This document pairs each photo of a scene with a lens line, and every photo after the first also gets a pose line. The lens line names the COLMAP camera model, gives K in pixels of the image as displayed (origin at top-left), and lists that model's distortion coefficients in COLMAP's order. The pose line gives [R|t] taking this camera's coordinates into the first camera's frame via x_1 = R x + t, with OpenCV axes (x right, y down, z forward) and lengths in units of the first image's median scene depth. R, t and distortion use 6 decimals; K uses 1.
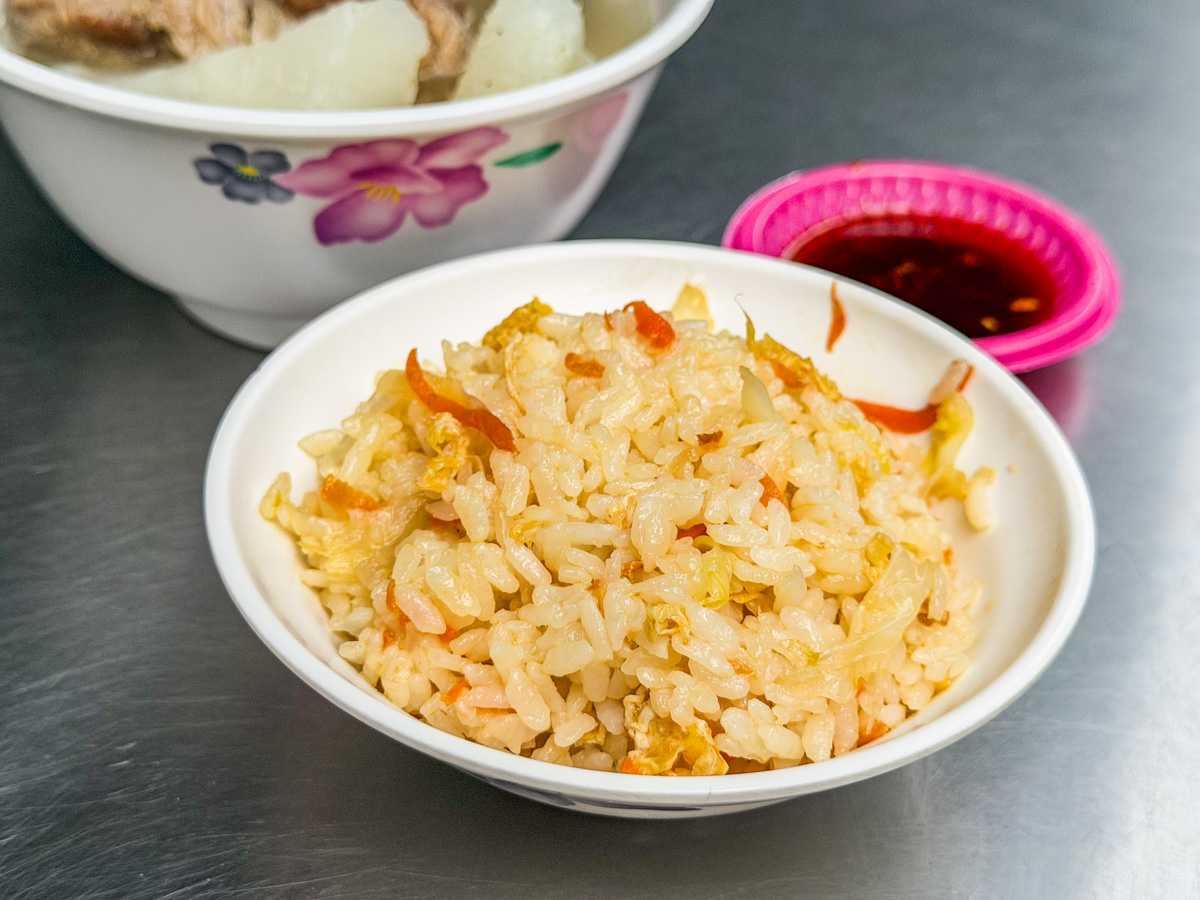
lens RADIAL K [[1682.1, 0, 600.0], [0, 1682.1, 450.0], [0, 0, 1]] dist [0.012282, 0.006113]
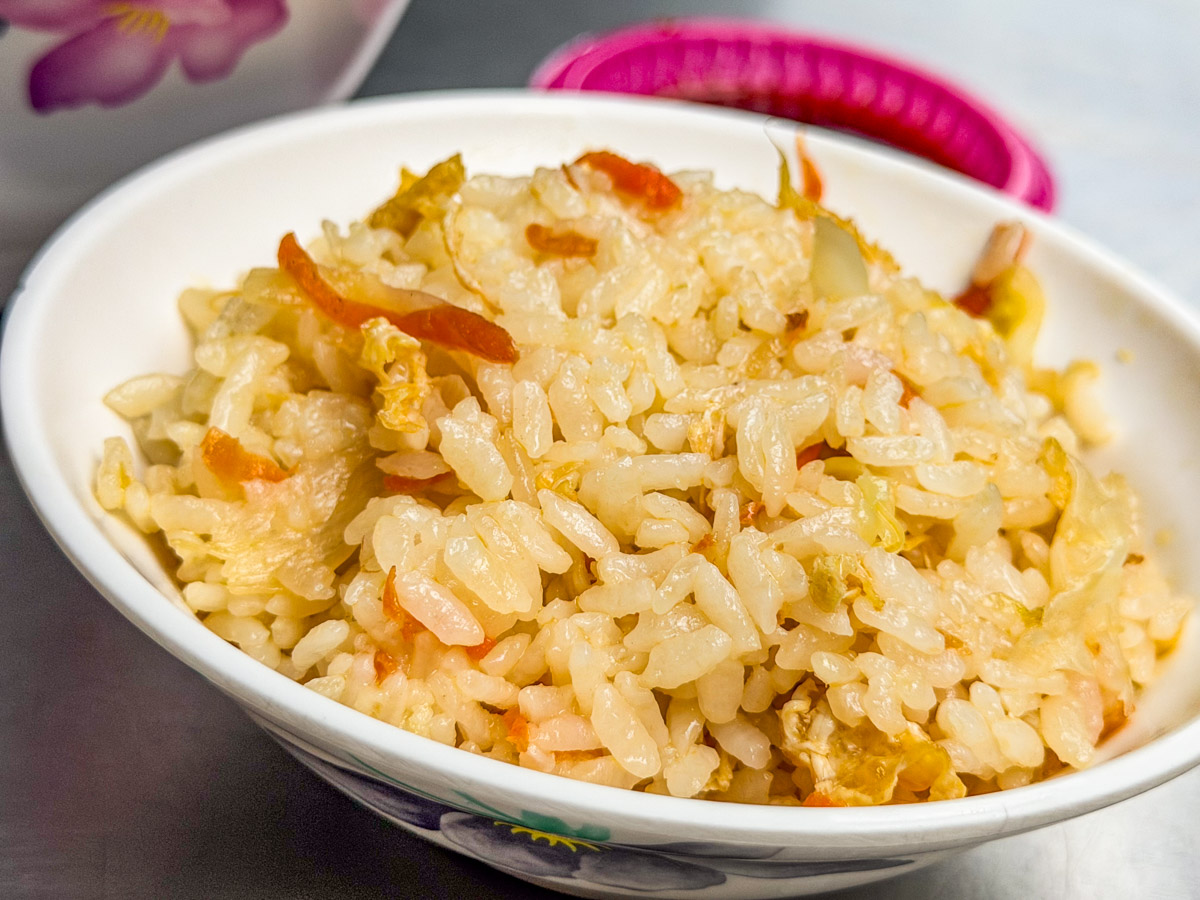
lens RADIAL K [[2156.2, 0, 600.0], [0, 2156.2, 450.0], [0, 0, 1]] dist [0.047857, 0.018471]
pose [[0.956782, -0.084751, 0.278182, -0.257032], [0.094814, 0.995232, -0.022896, 0.057239], [-0.274915, 0.048282, 0.960256, 0.202185]]
